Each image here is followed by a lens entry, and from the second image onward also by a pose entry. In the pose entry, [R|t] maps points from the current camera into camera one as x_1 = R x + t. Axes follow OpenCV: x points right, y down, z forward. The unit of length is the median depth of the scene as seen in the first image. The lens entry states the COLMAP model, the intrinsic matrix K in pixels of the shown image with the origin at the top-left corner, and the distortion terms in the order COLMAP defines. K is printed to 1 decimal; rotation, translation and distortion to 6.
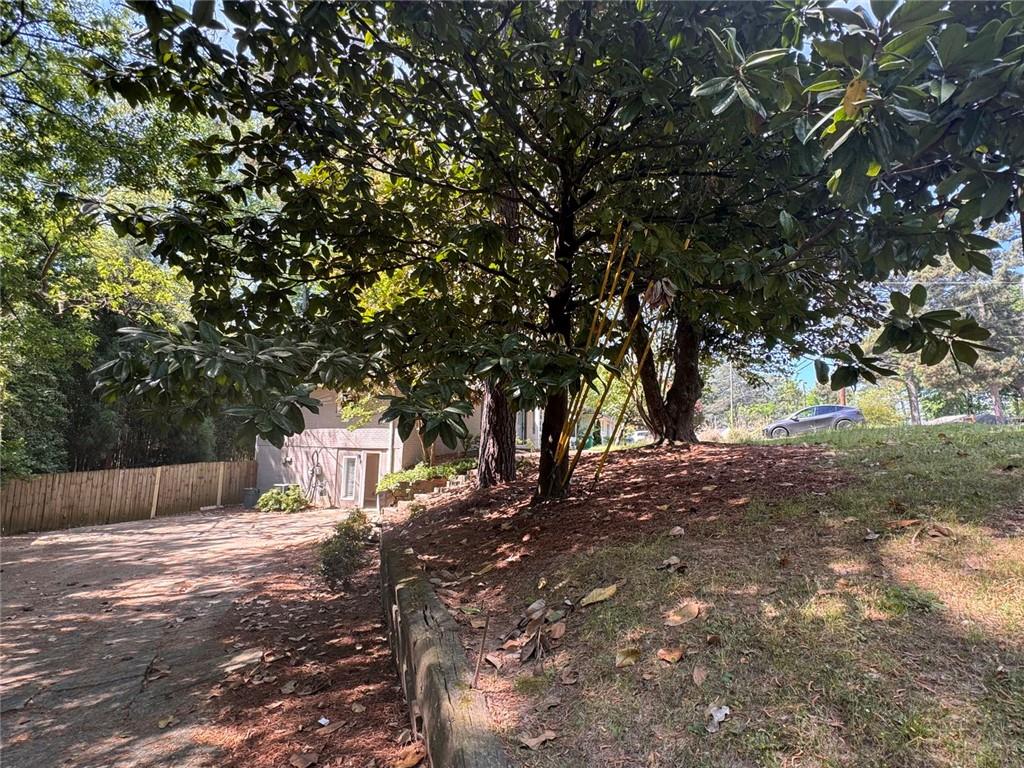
lens RADIAL K [[535.9, 0, 512.2], [0, 535.9, 385.9], [0, 0, 1]] dist [-0.002400, -0.001367]
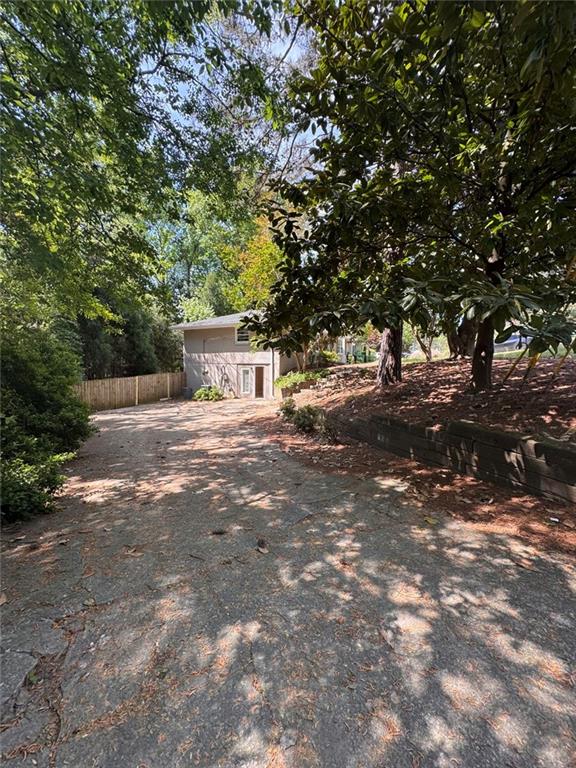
lens RADIAL K [[310.2, 0, 287.8], [0, 310.2, 384.3], [0, 0, 1]] dist [-0.002289, 0.001645]
pose [[0.999879, -0.015122, -0.003700, -0.176773], [0.015542, 0.983233, 0.181688, 0.003219], [0.000891, -0.181724, 0.983349, 0.018212]]
